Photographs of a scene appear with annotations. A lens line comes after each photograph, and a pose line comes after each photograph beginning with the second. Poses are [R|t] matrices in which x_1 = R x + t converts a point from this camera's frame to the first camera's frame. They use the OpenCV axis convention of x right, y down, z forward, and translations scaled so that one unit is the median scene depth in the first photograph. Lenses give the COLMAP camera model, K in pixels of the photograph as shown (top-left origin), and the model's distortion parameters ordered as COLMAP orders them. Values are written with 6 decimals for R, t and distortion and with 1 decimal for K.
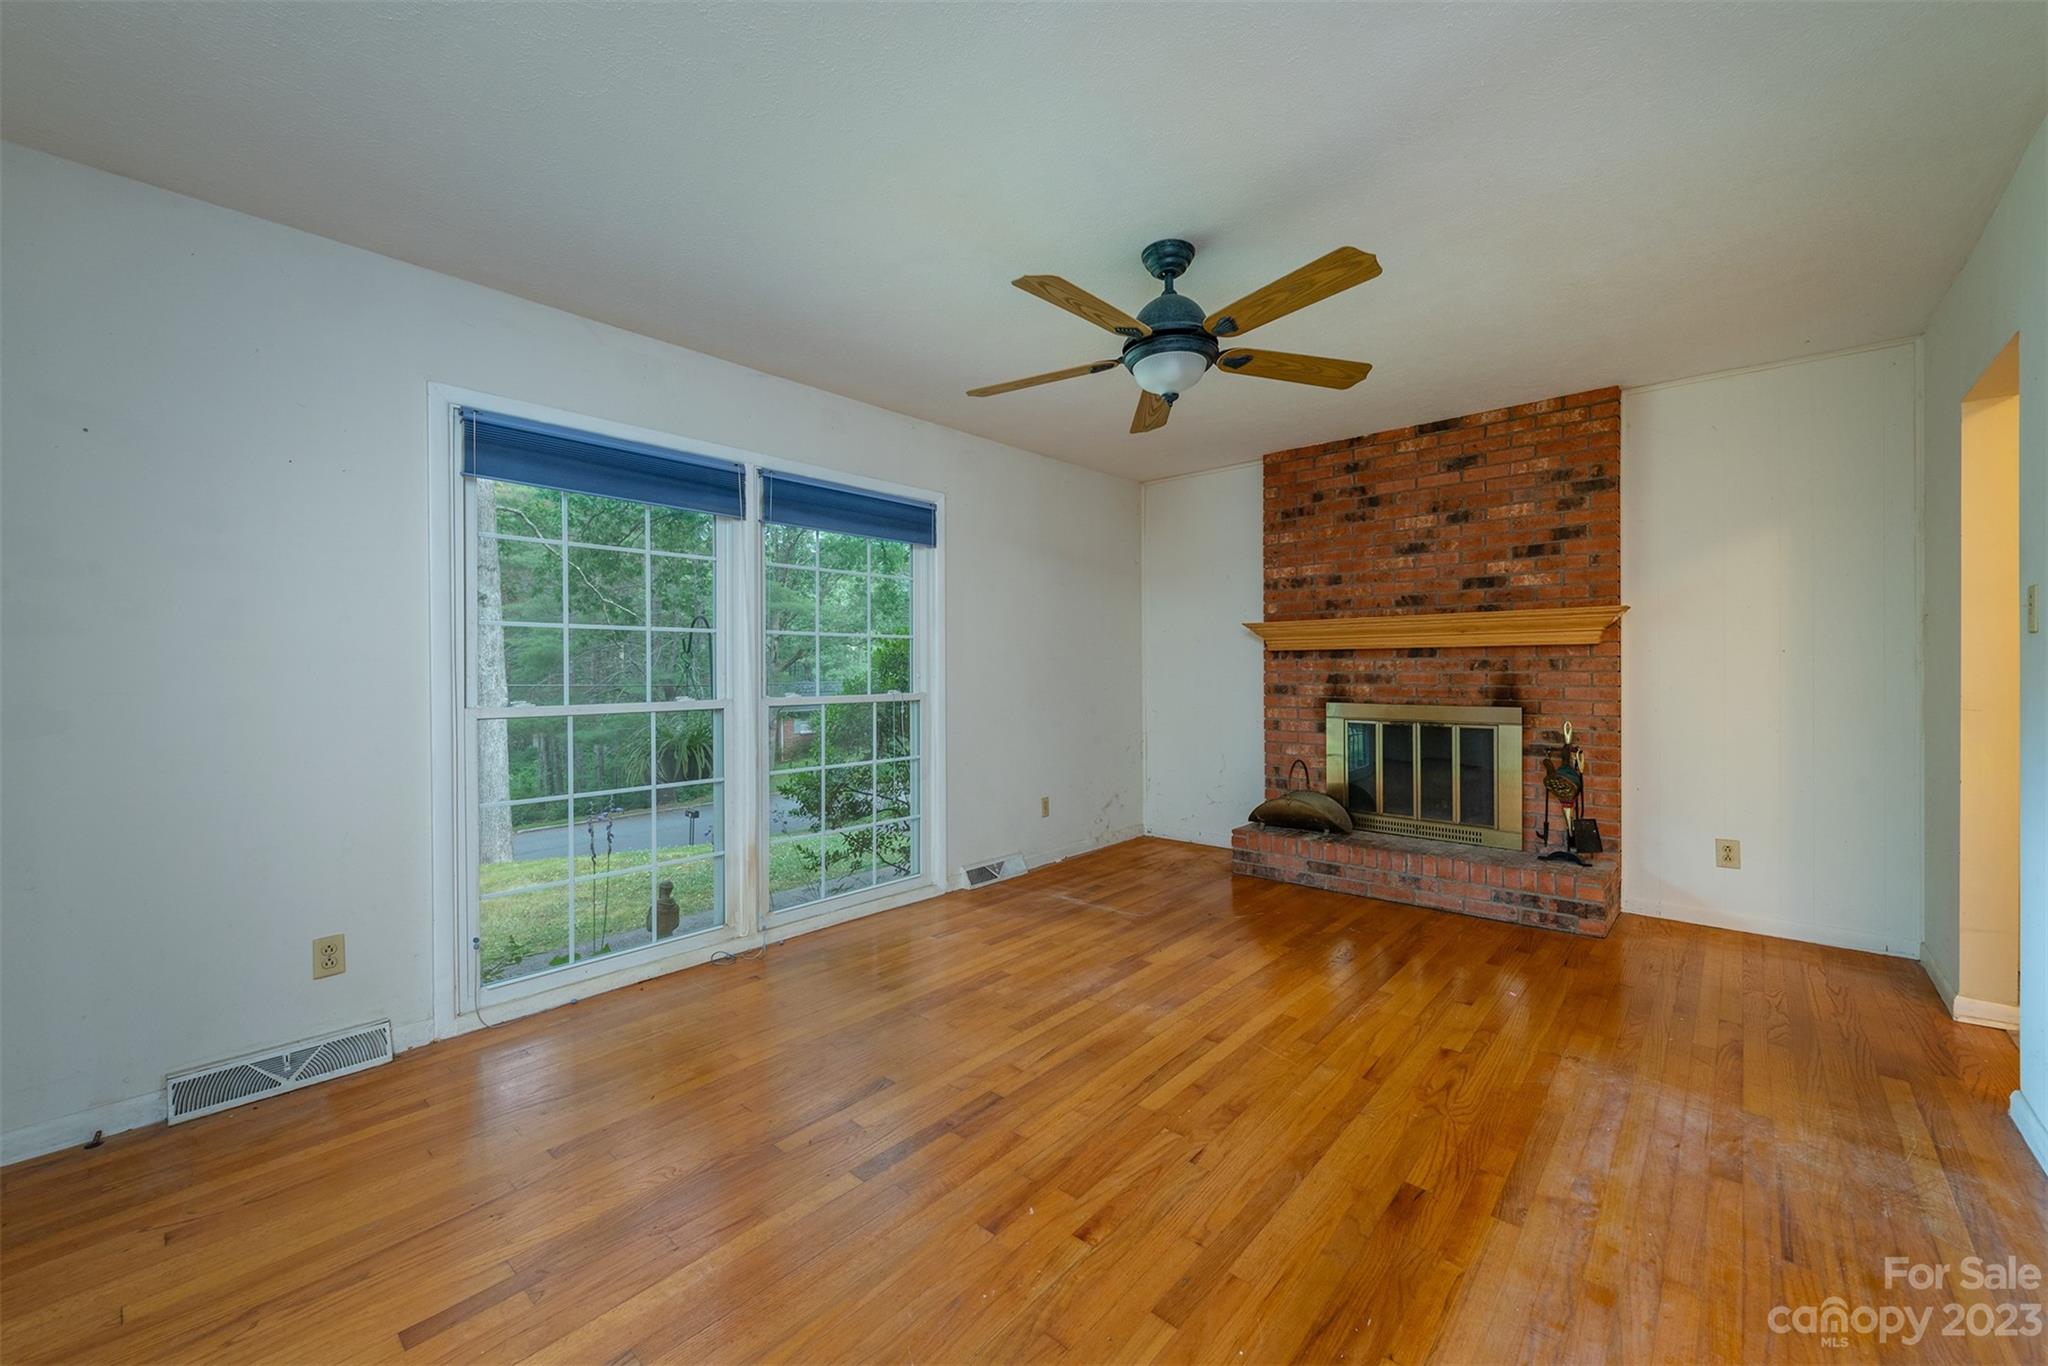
lens RADIAL K [[800.5, 0, 1029.3], [0, 800.5, 676.5], [0, 0, 1]] dist [0.014852, -0.005523]
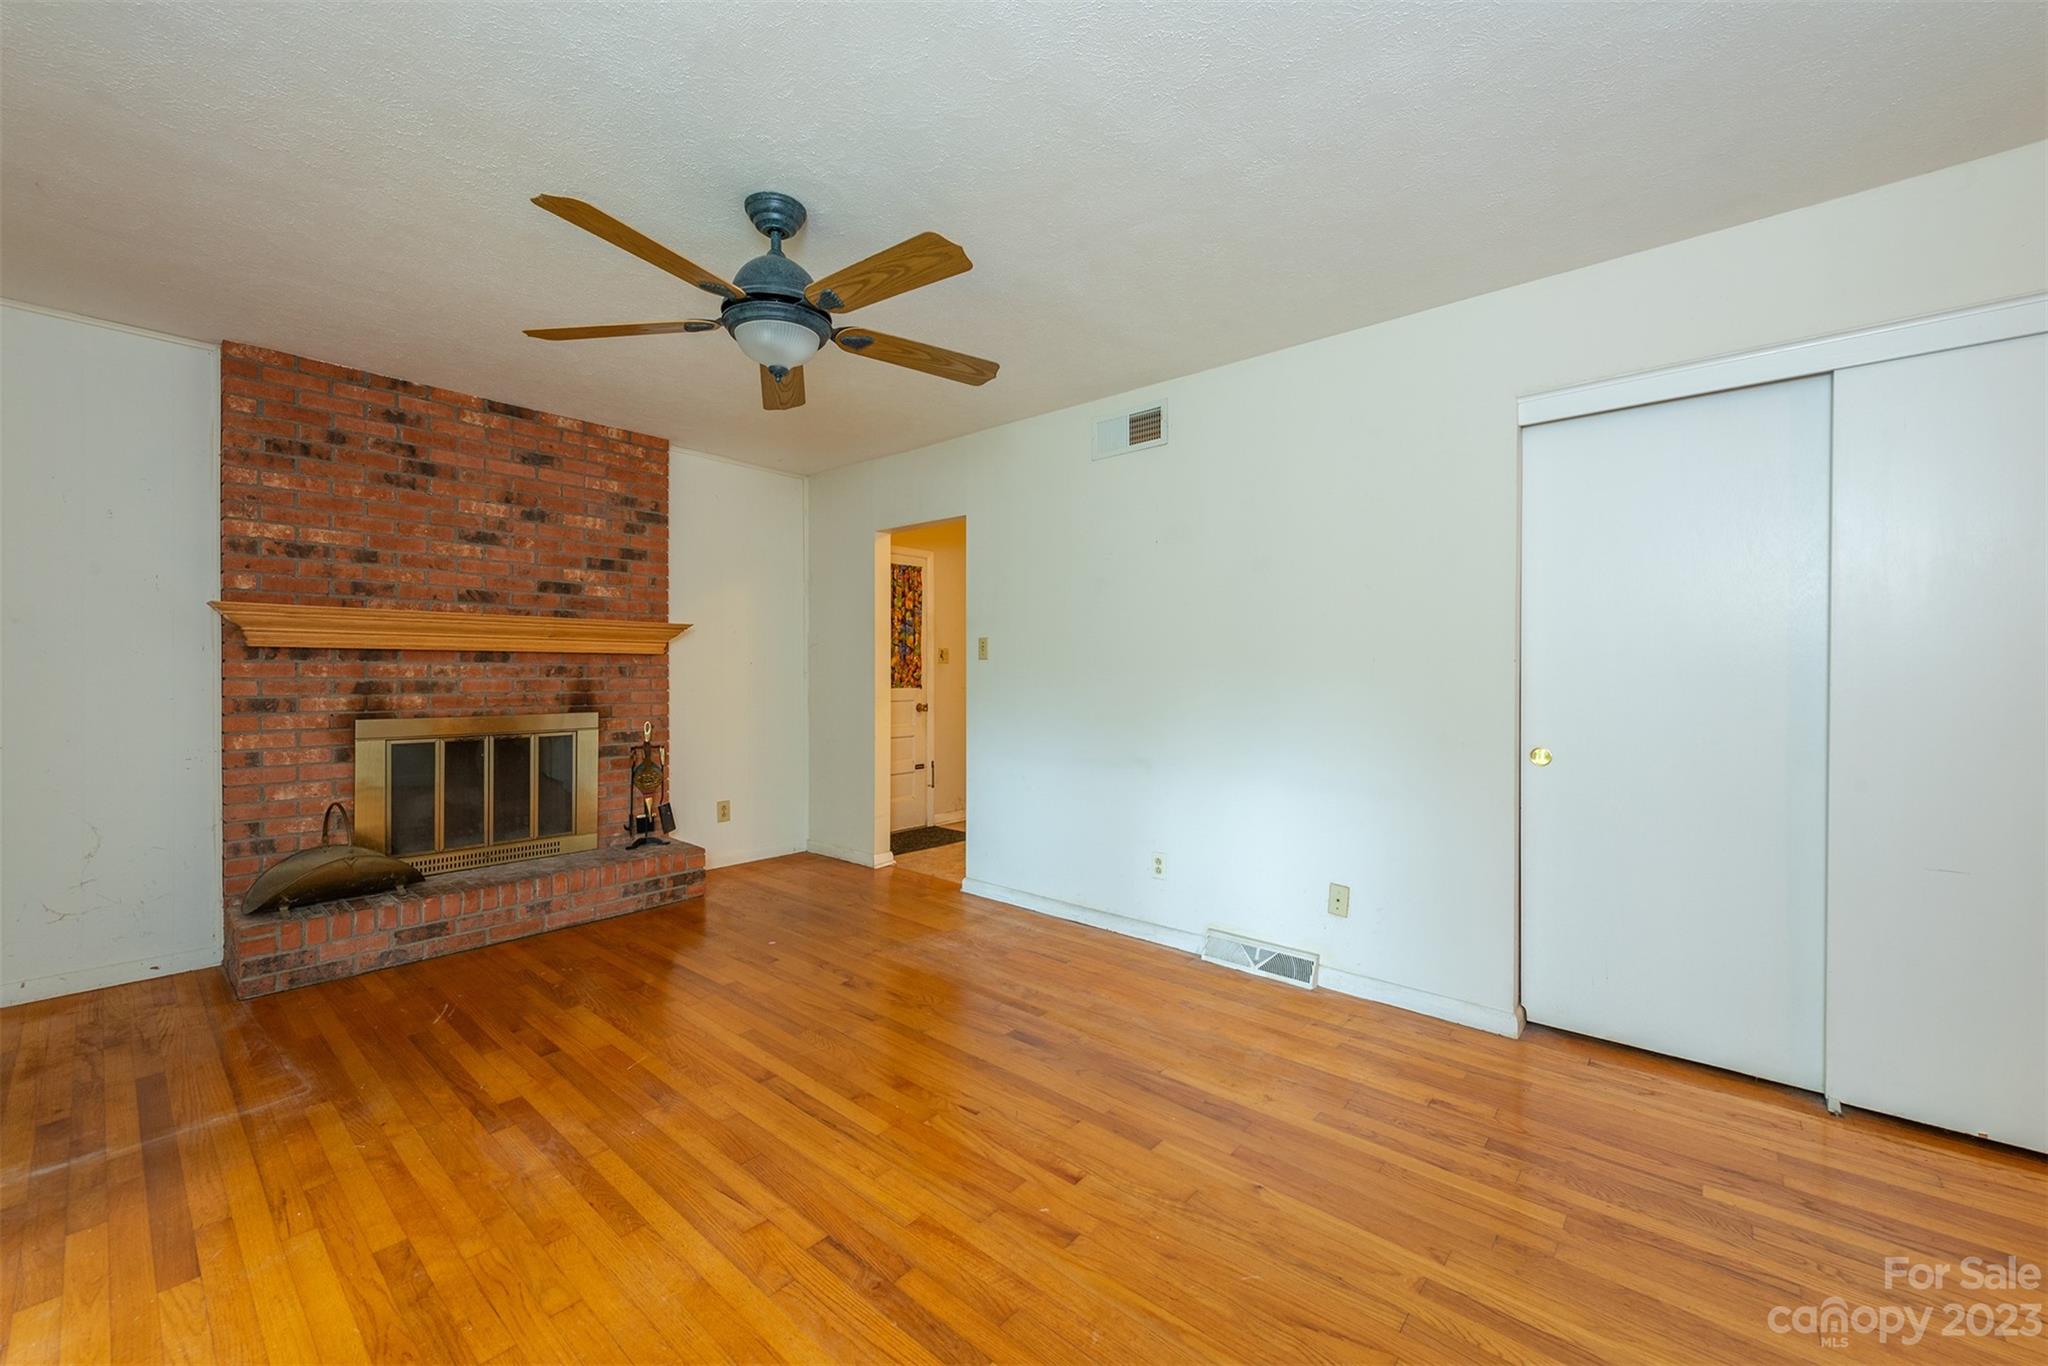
lens RADIAL K [[800.5, 0, 1028.8], [0, 800.5, 675.7], [0, 0, 1]] dist [0.014852, -0.005523]
pose [[-0.020161, 0.001179, 0.999796, -0.434890], [0.007358, 0.999972, -0.001031, -0.003624], [-0.999770, 0.007335, -0.020169, 0.444887]]
